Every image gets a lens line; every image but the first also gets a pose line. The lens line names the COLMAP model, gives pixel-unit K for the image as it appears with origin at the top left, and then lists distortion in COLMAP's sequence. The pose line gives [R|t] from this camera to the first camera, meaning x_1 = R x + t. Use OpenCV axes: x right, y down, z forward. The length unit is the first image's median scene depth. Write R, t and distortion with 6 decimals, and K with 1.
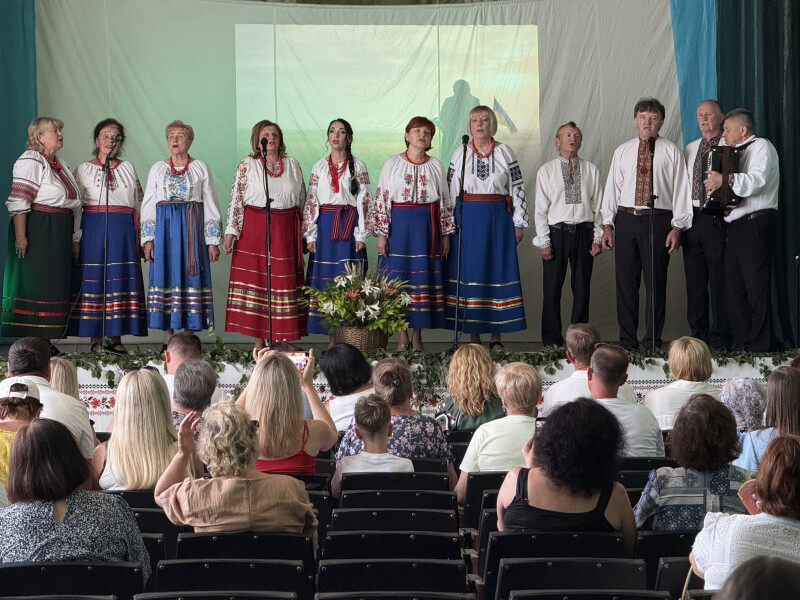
lens RADIAL K [[2835.5, 0, 408.8], [0, 2835.5, 360.2], [0, 0, 1]] dist [0.150471, 0.000000]
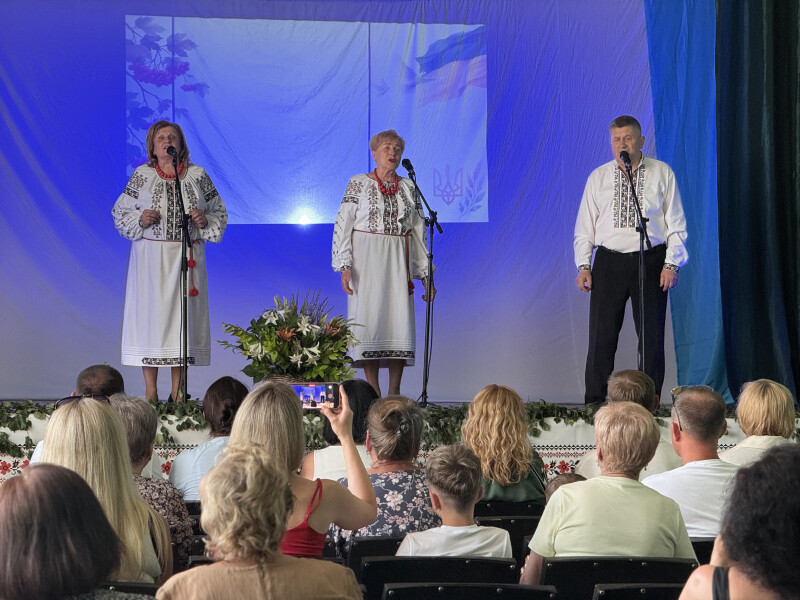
lens RADIAL K [[2835.5, 0, 427.8], [0, 2835.5, 311.5], [0, 0, 1]] dist [0.150471, 0.000000]
pose [[0.997347, 0.012010, 0.071803, -0.037440], [-0.008576, 0.998813, -0.047944, 0.008354], [-0.072293, 0.047201, 0.996266, 0.202352]]
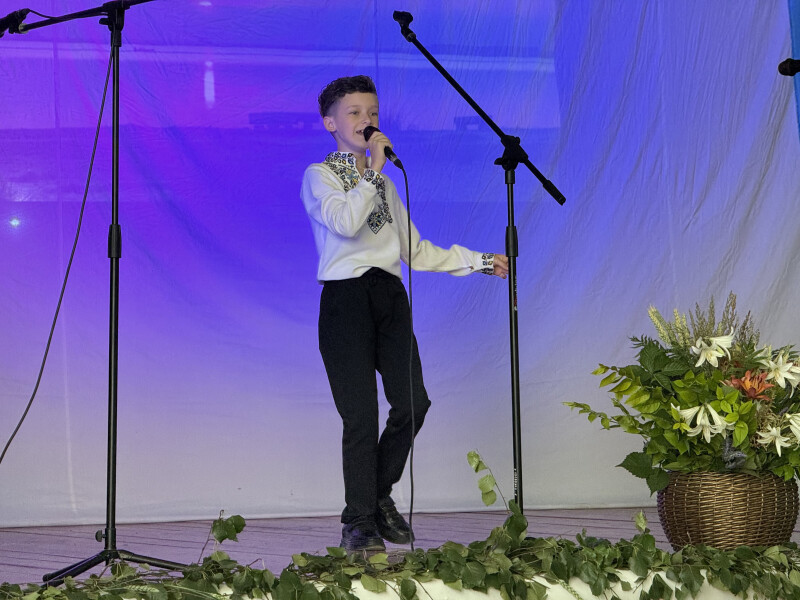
lens RADIAL K [[2835.5, 0, 398.5], [0, 2835.5, 298.7], [0, 0, 1]] dist [0.150471, 0.000000]
pose [[0.911254, 0.006278, 0.411797, -0.218151], [0.027267, 0.996770, -0.075534, -0.007382], [-0.410941, 0.080059, 0.908140, 0.674322]]
